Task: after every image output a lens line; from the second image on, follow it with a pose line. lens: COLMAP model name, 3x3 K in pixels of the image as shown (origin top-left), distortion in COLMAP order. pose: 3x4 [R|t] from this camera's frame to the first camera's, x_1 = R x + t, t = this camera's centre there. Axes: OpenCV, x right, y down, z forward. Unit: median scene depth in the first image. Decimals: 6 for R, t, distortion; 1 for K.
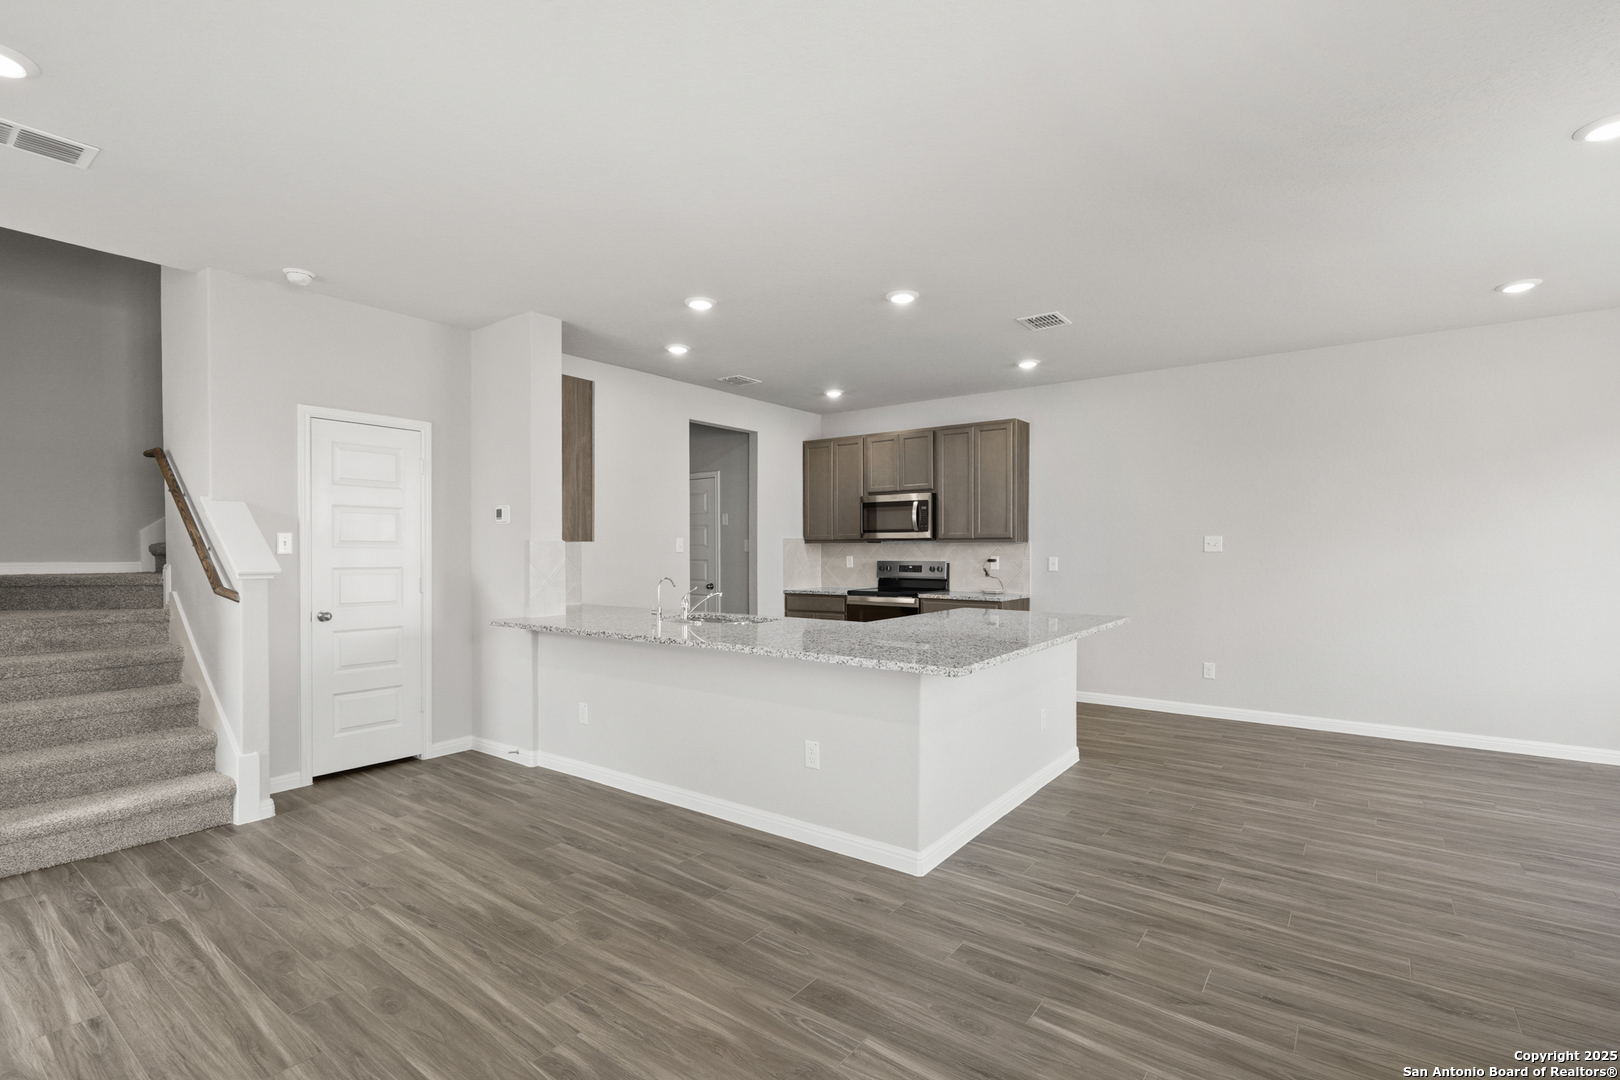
lens RADIAL K [[752.3, 0, 804.1], [0, 752.3, 564.0], [0, 0, 1]] dist [-0.004790, -0.000103]
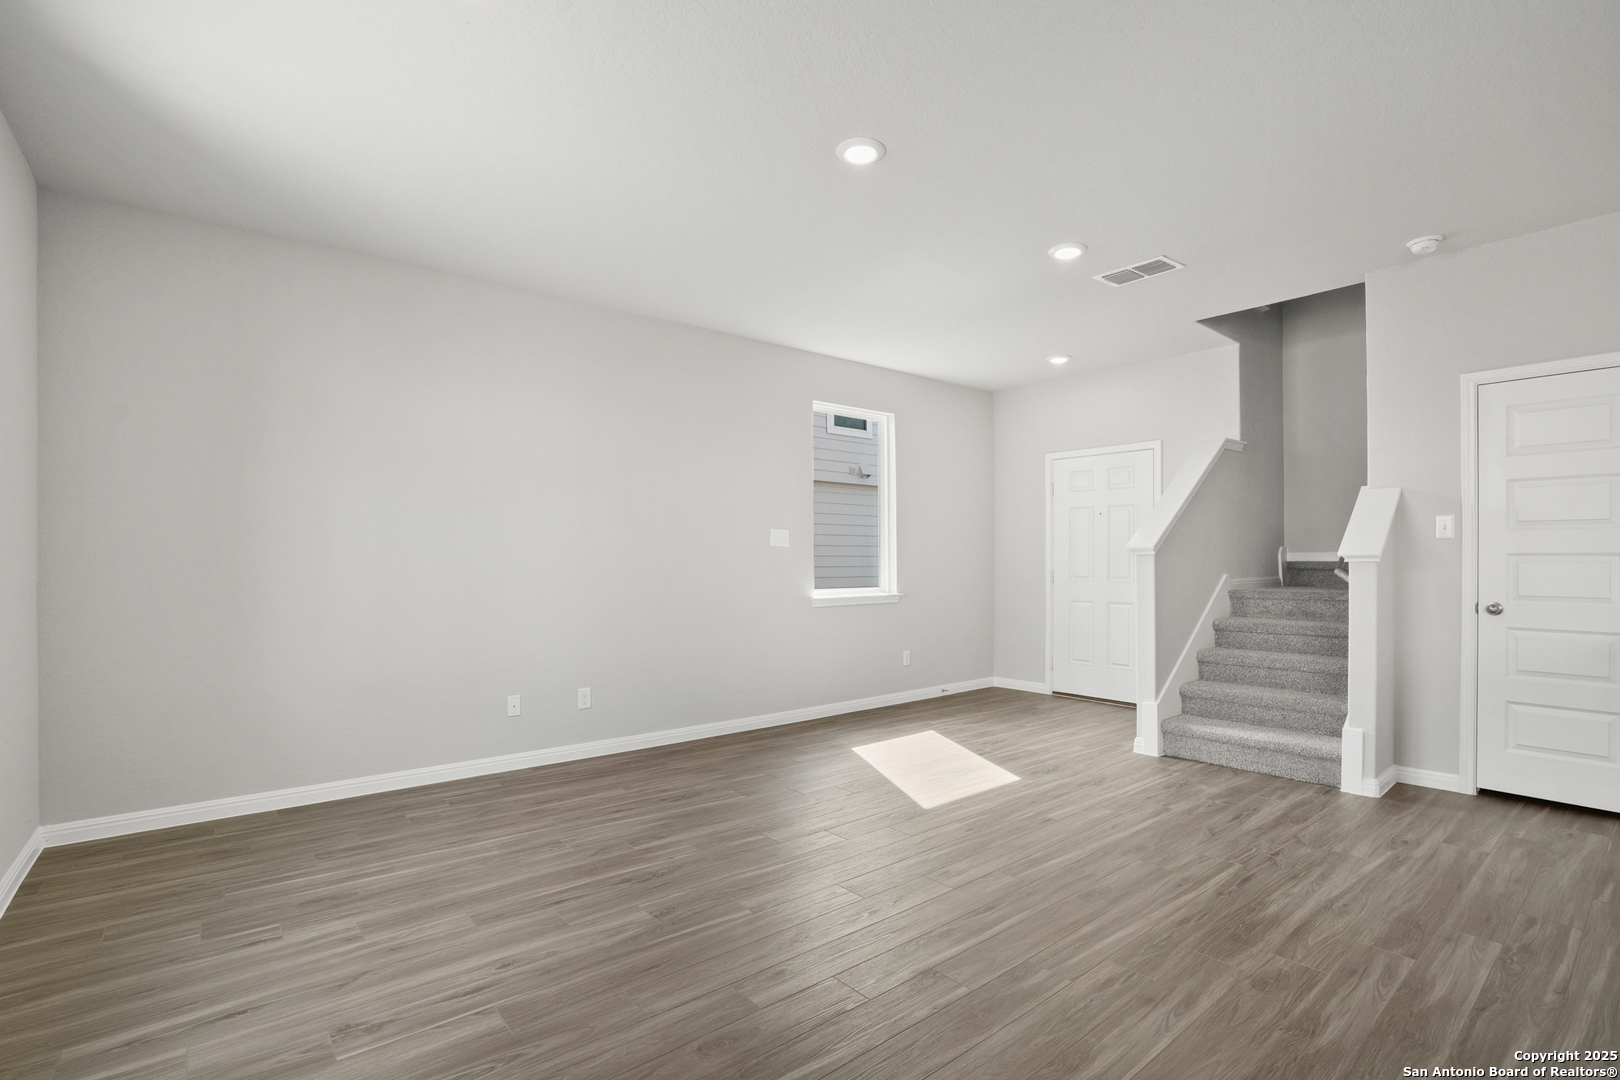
lens RADIAL K [[752.3, 0, 824.2], [0, 752.3, 567.7], [0, 0, 1]] dist [-0.004790, -0.000103]
pose [[-0.213529, 0.011182, -0.976873, 0.447858], [-0.016266, 0.999755, 0.014999, 0.025264], [0.976801, 0.019093, -0.213295, 0.503481]]
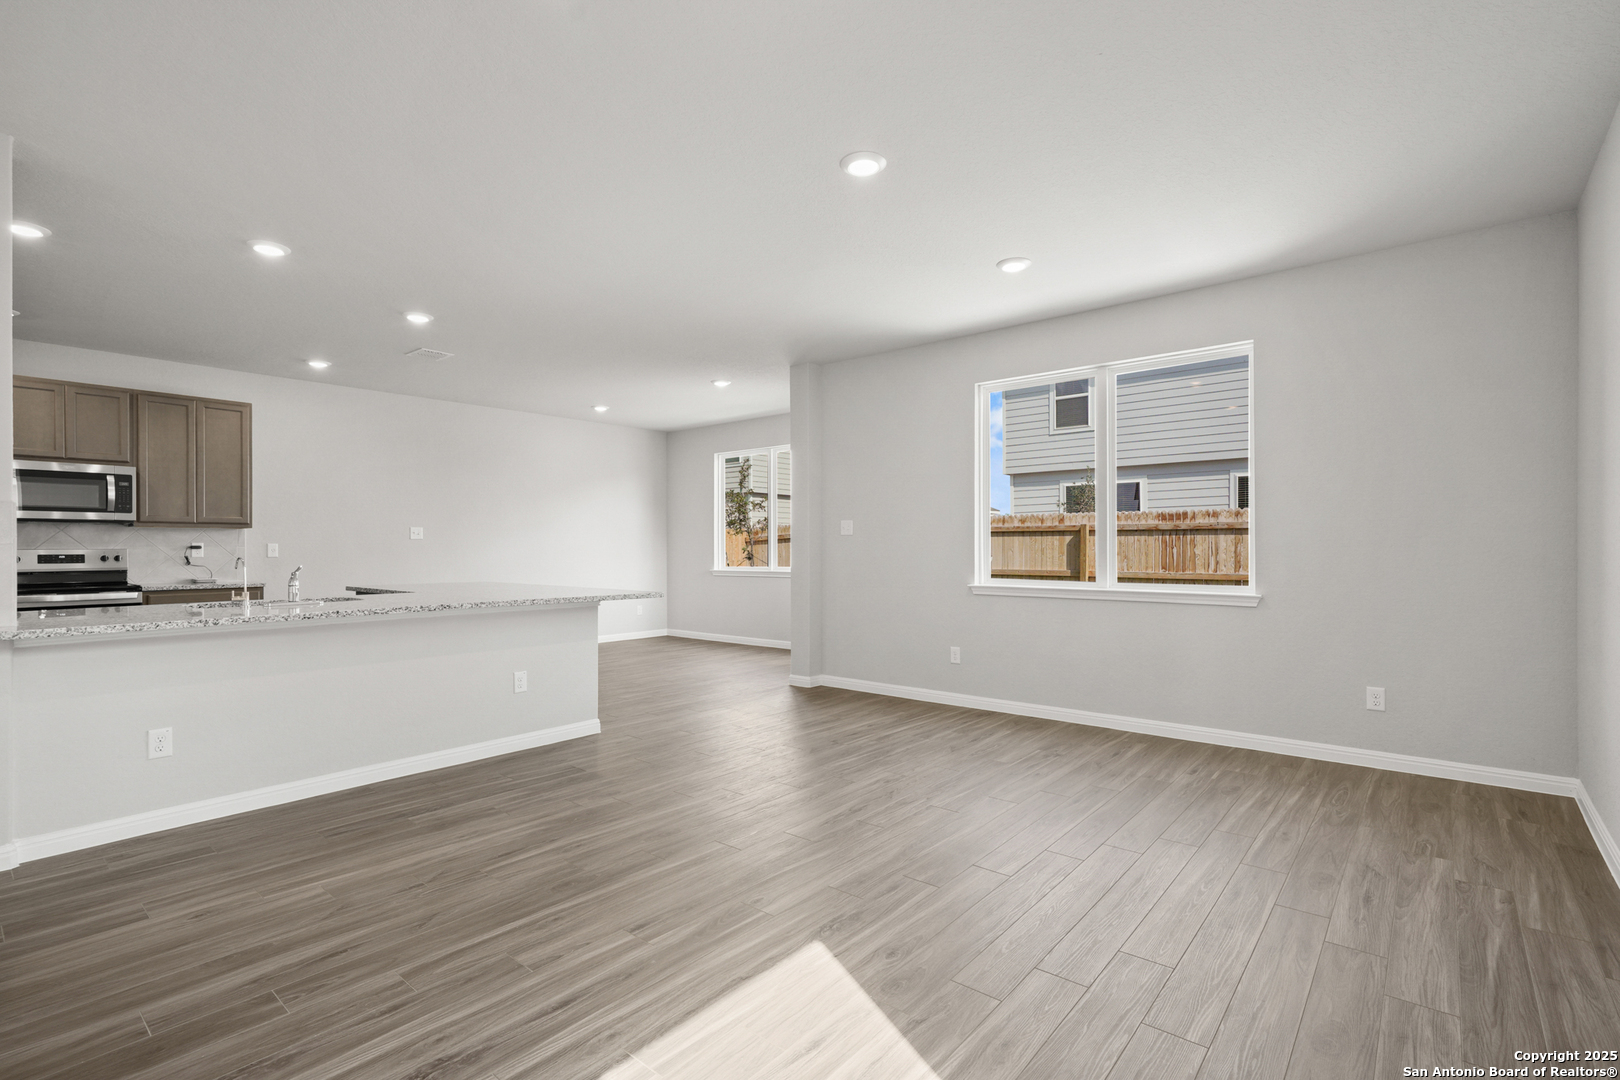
lens RADIAL K [[752.3, 0, 808.5], [0, 752.3, 544.6], [0, 0, 1]] dist [-0.004790, -0.000103]
pose [[0.048965, 0.005332, 0.998786, -1.210163], [0.022921, 0.999716, -0.006461, 0.028971], [-0.998537, 0.023210, 0.048829, 0.394464]]
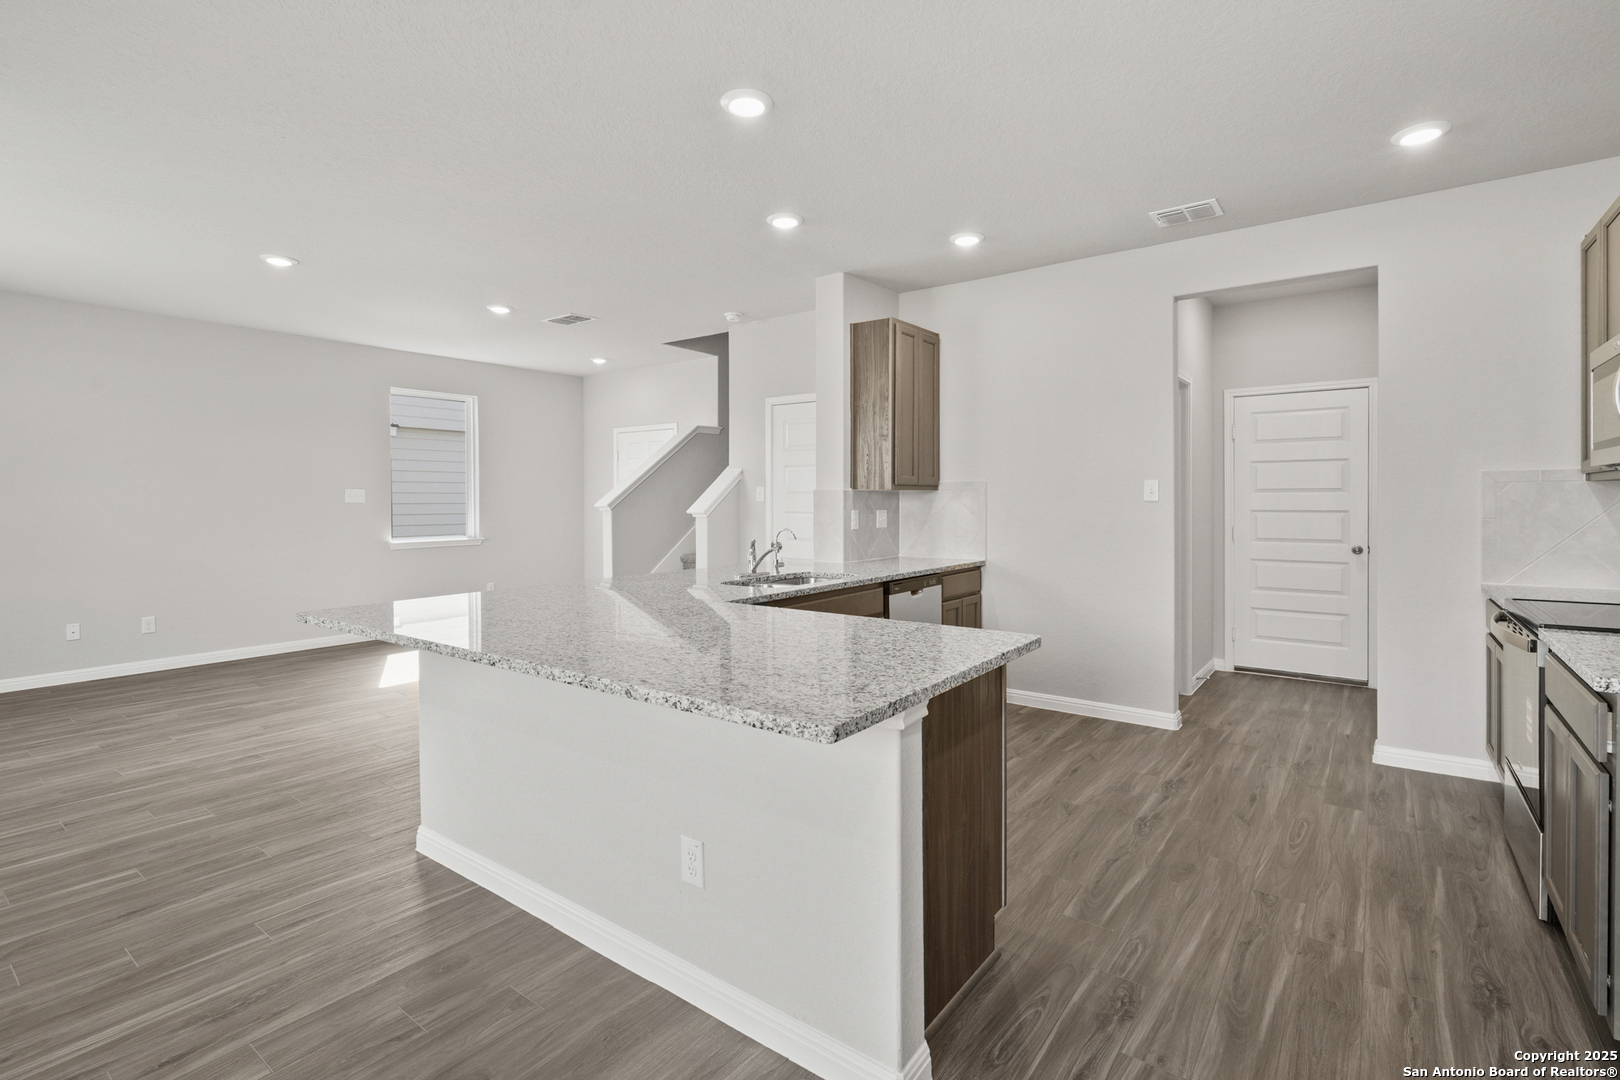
lens RADIAL K [[752.3, 0, 808.7], [0, 752.3, 513.3], [0, 0, 1]] dist [-0.004790, -0.000103]
pose [[0.003139, 0.024194, -0.999702, 0.904448], [-0.014446, 0.999604, 0.024146, -0.029107], [0.999891, 0.014366, 0.003488, 1.231781]]
